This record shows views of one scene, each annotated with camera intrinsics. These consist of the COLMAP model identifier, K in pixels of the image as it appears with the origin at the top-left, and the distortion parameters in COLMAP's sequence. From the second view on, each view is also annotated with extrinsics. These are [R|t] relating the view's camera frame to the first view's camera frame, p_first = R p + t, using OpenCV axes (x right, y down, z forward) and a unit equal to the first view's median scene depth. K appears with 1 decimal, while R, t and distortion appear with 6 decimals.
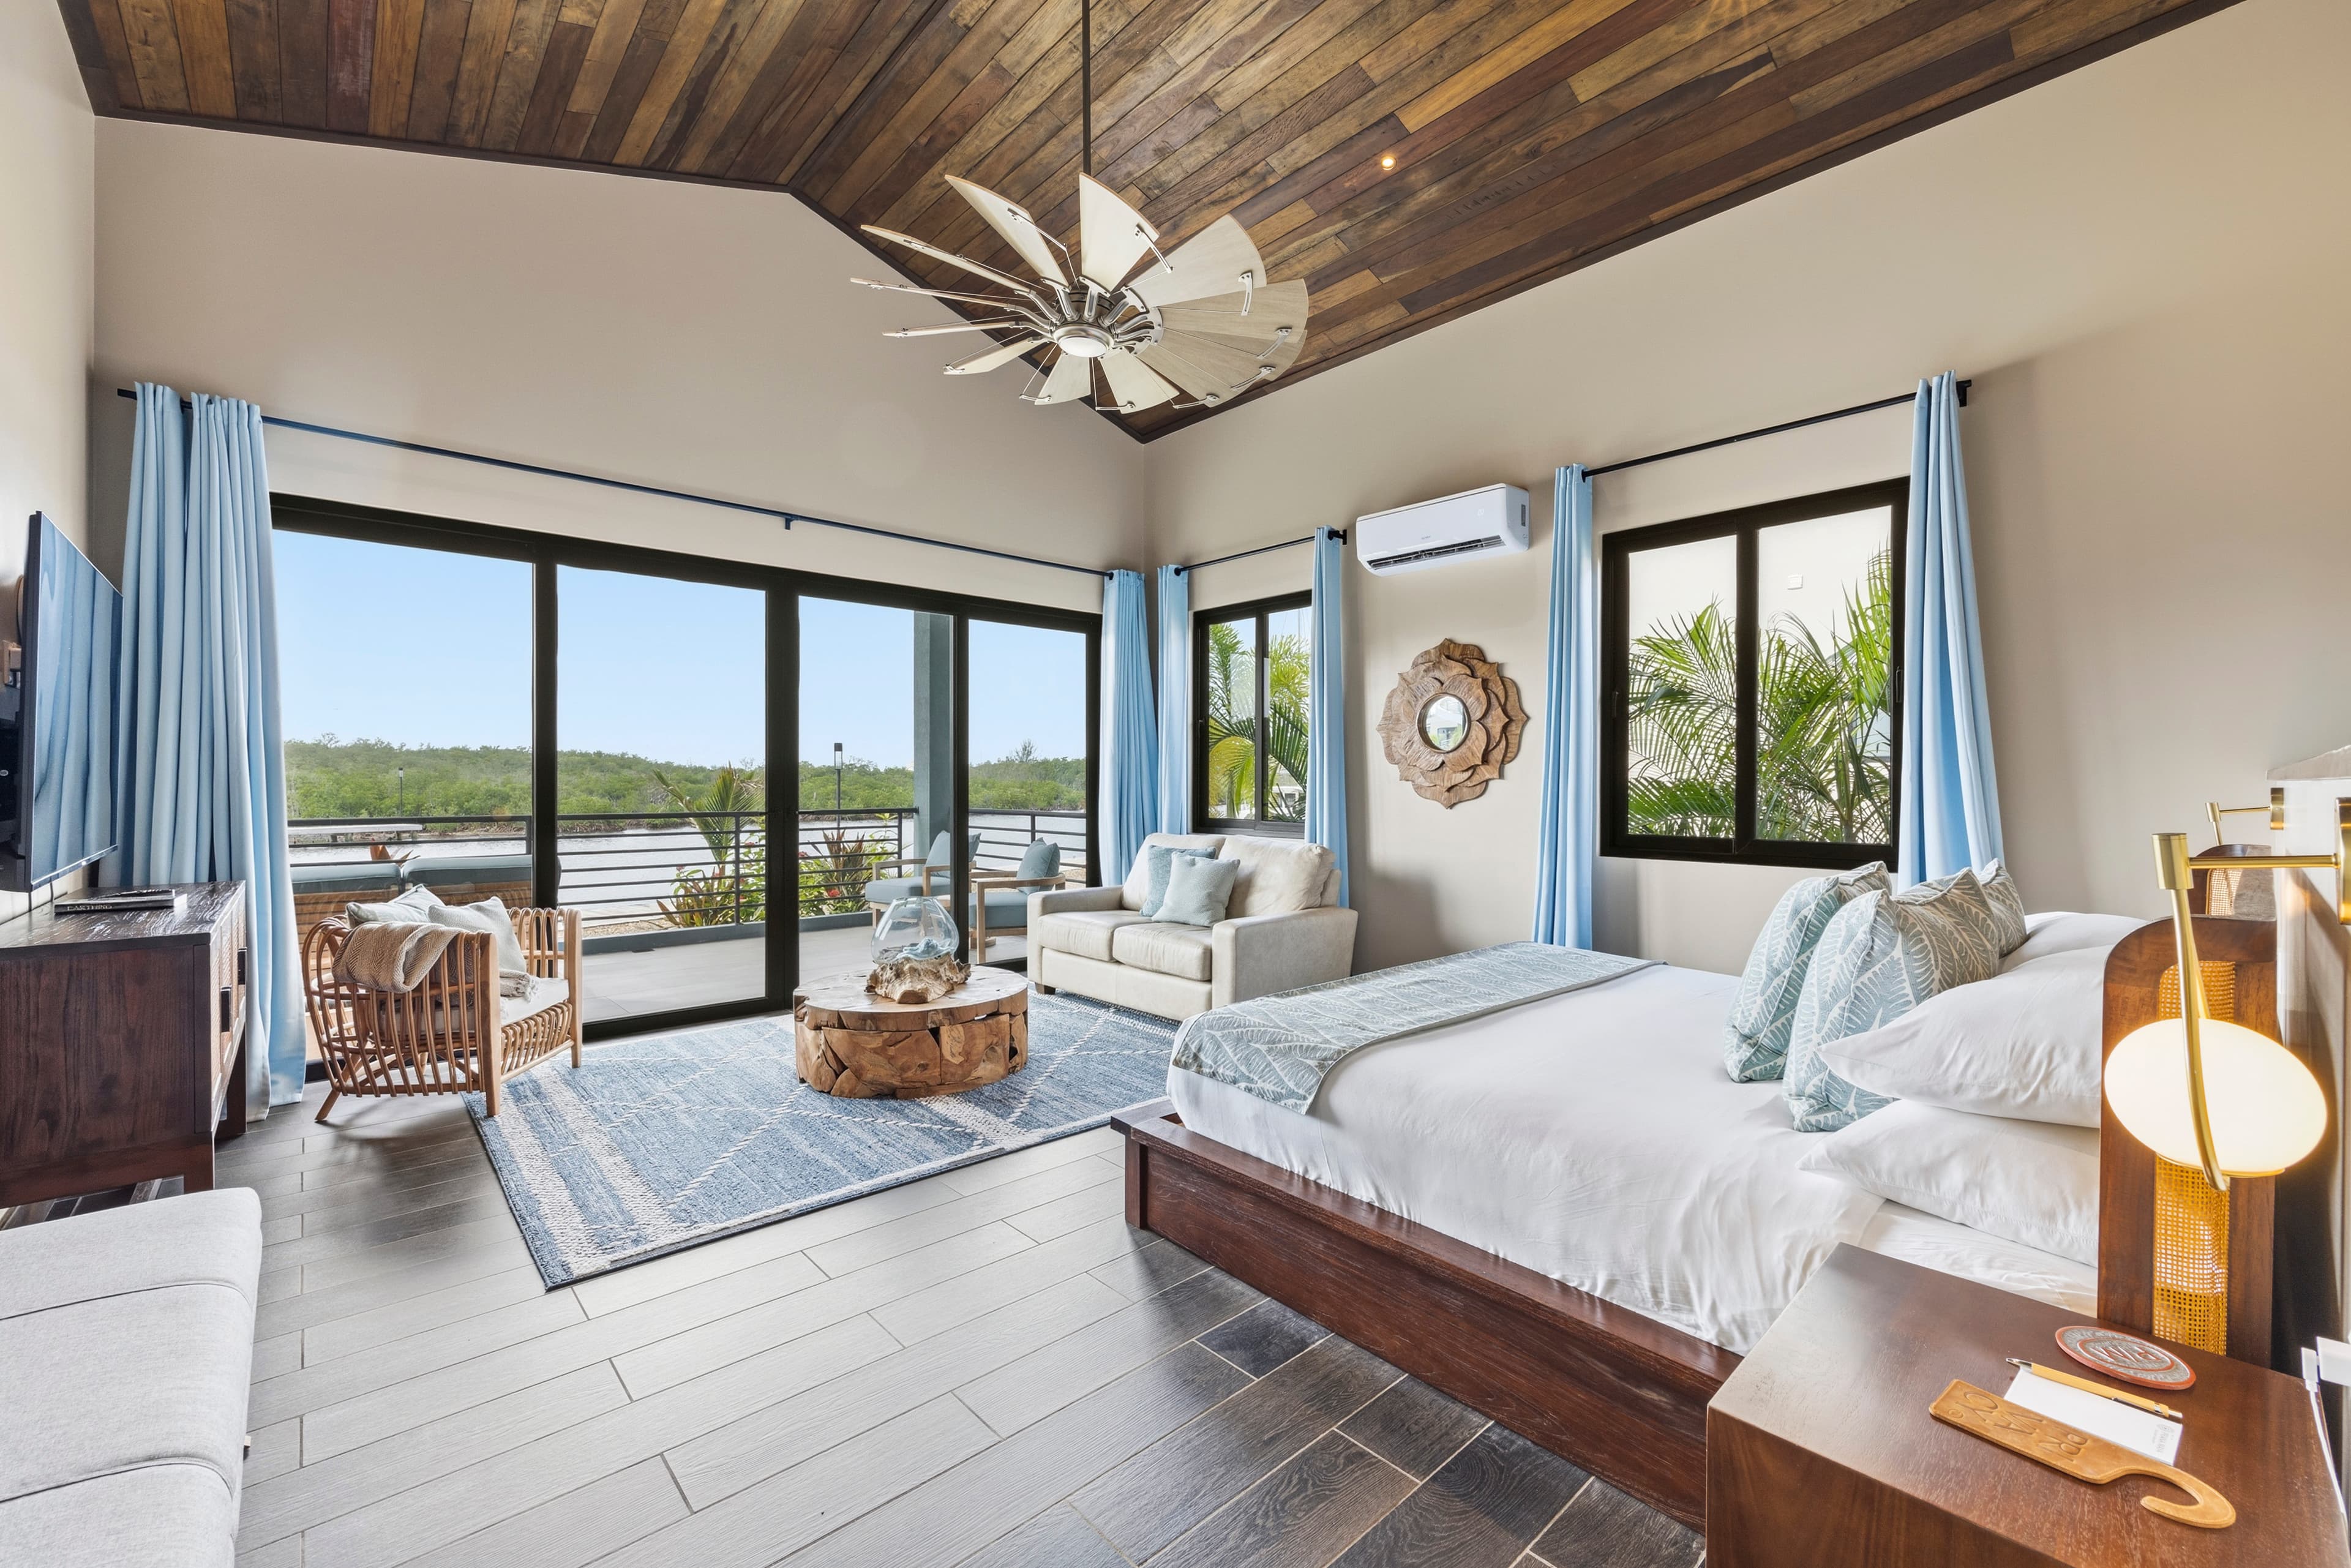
lens RADIAL K [[944.7, 0, 1175.5], [0, 944.7, 784.0], [0, 0, 1]] dist [-0.003991, 0.000055]
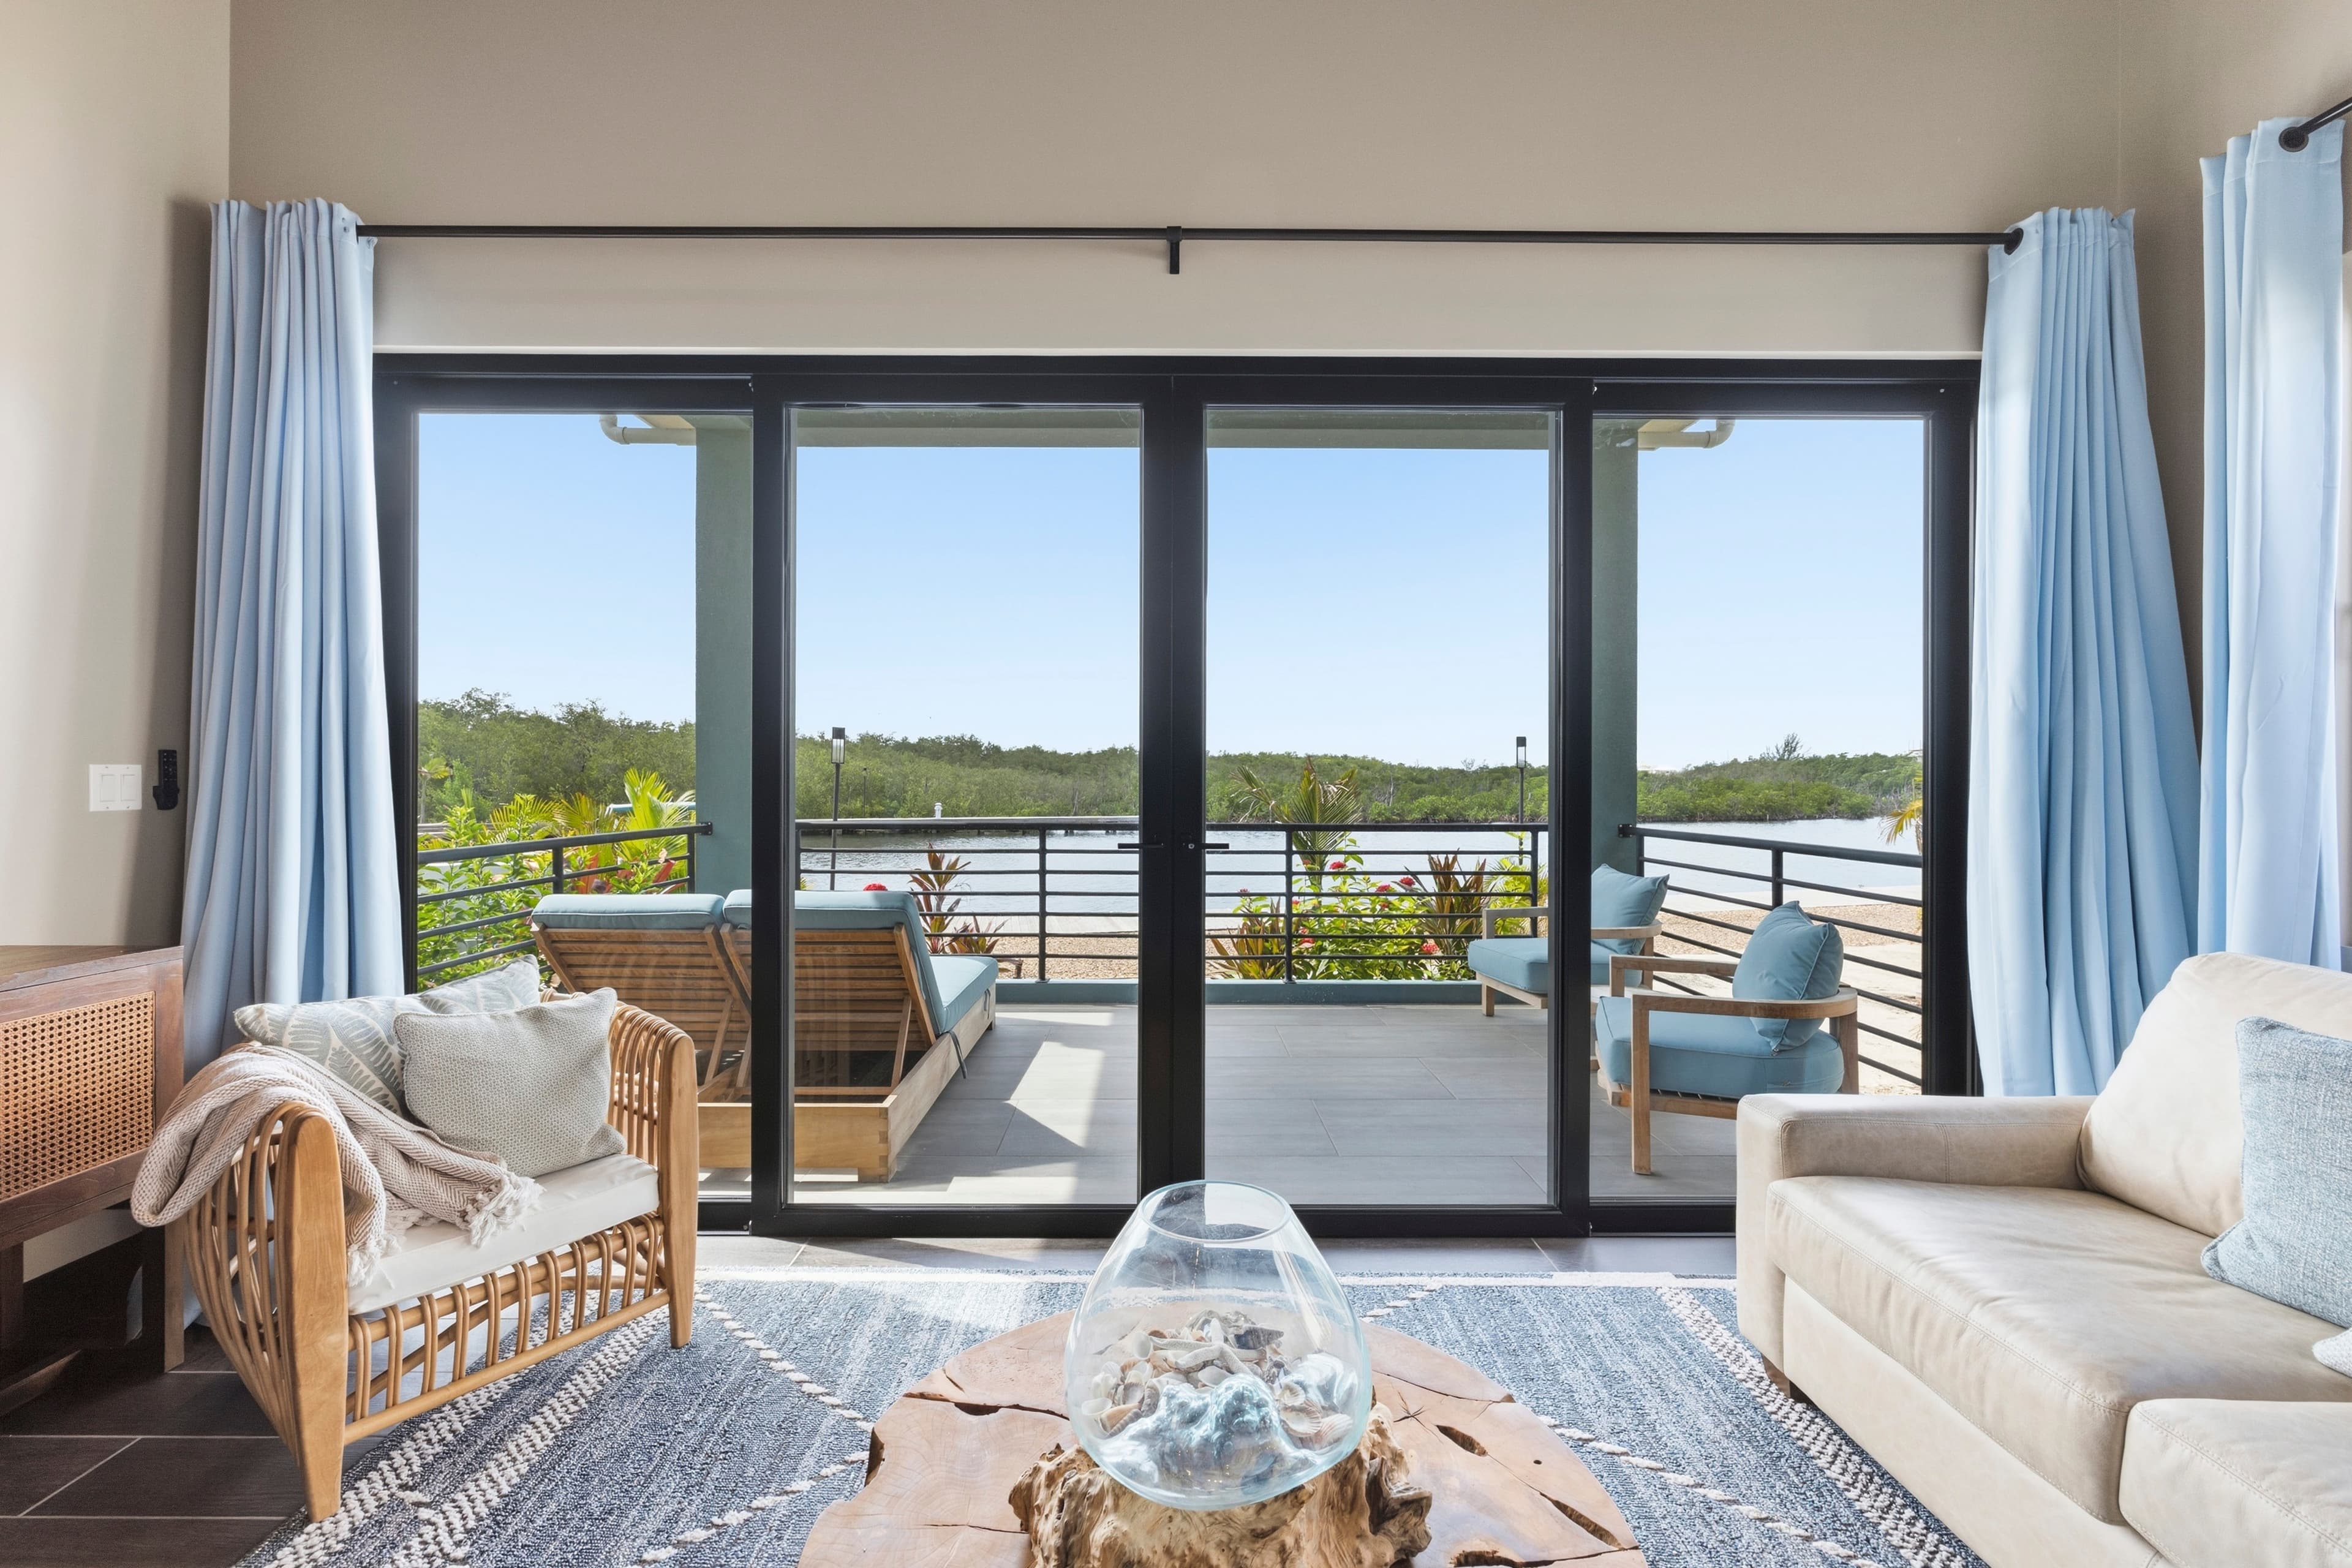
lens RADIAL K [[957.8, 0, 1149.4], [0, 957.8, 787.3], [0, 0, 1]] dist [-0.002906, -0.000061]
pose [[0.735251, 0.005640, -0.677772, -0.086111], [-0.003532, 0.999984, 0.004489, -0.002651], [0.677786, -0.000907, 0.735258, 0.667027]]
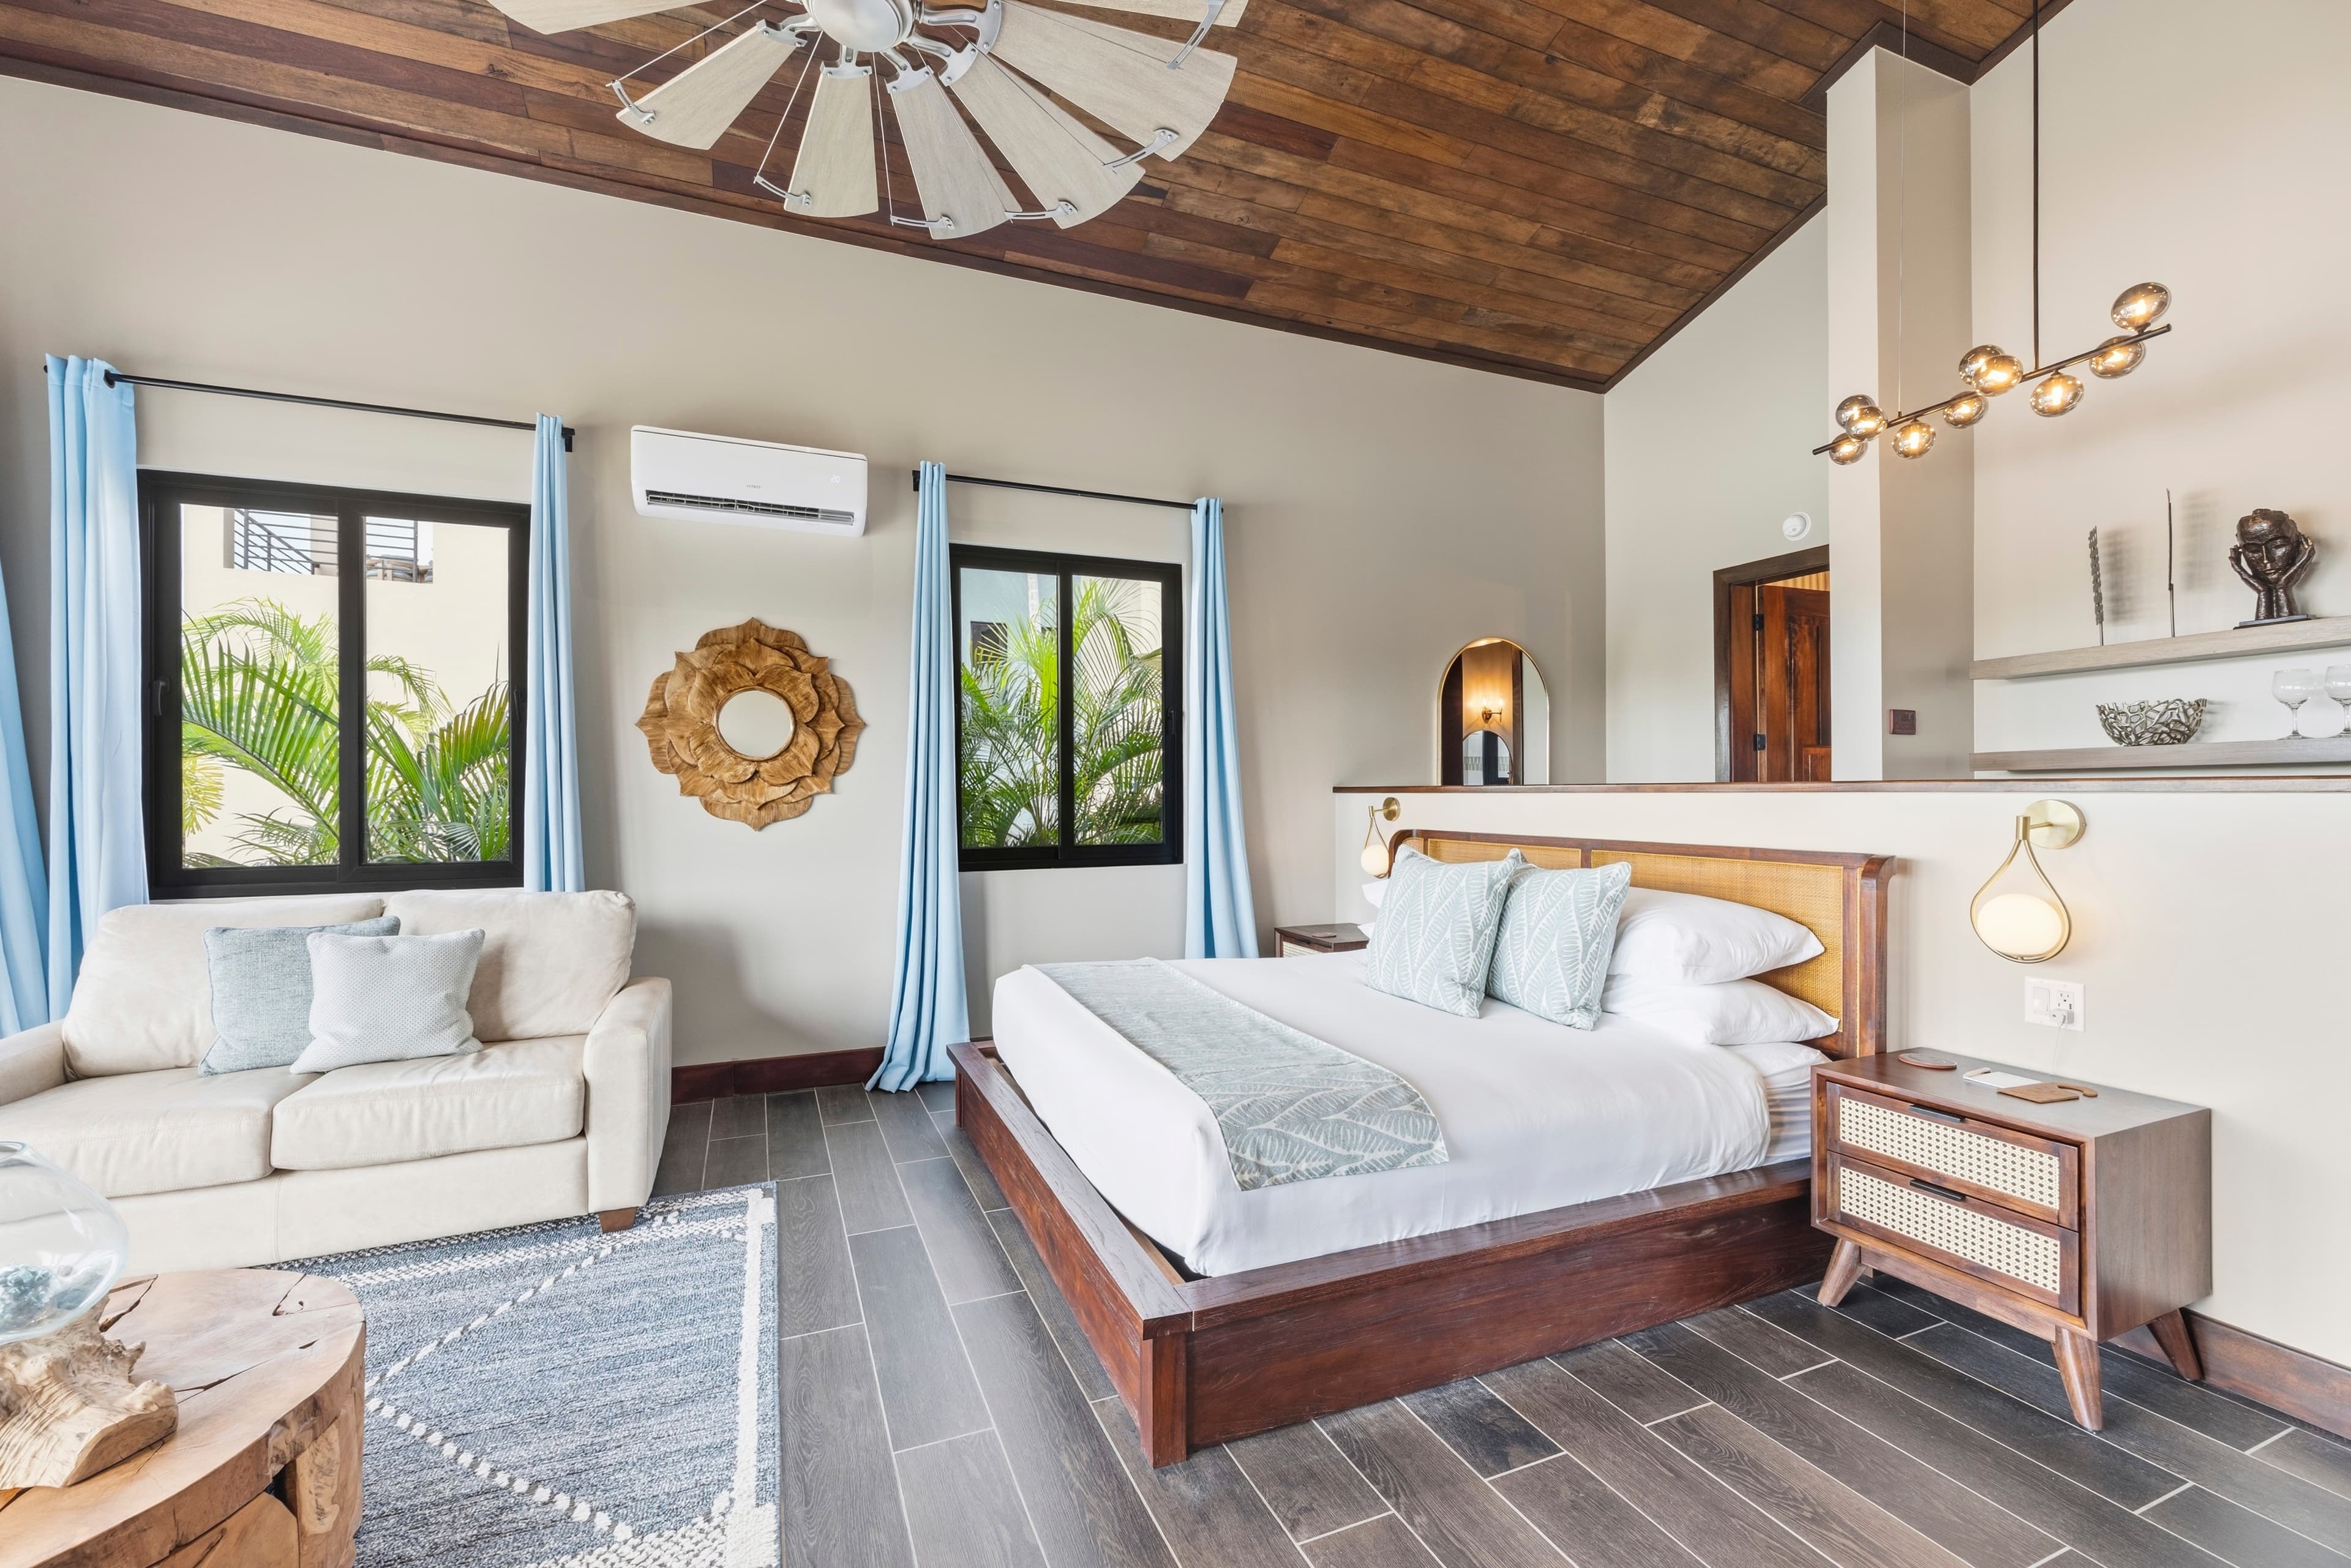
lens RADIAL K [[957.4, 0, 1148.9], [0, 957.4, 787.3], [0, 0, 1]] dist [-0.002906, -0.000061]
pose [[0.353082, 0.003229, 0.935587, -0.370944], [0.006110, 0.999965, -0.005757, -0.003511], [-0.935572, 0.007749, 0.353050, 0.420193]]
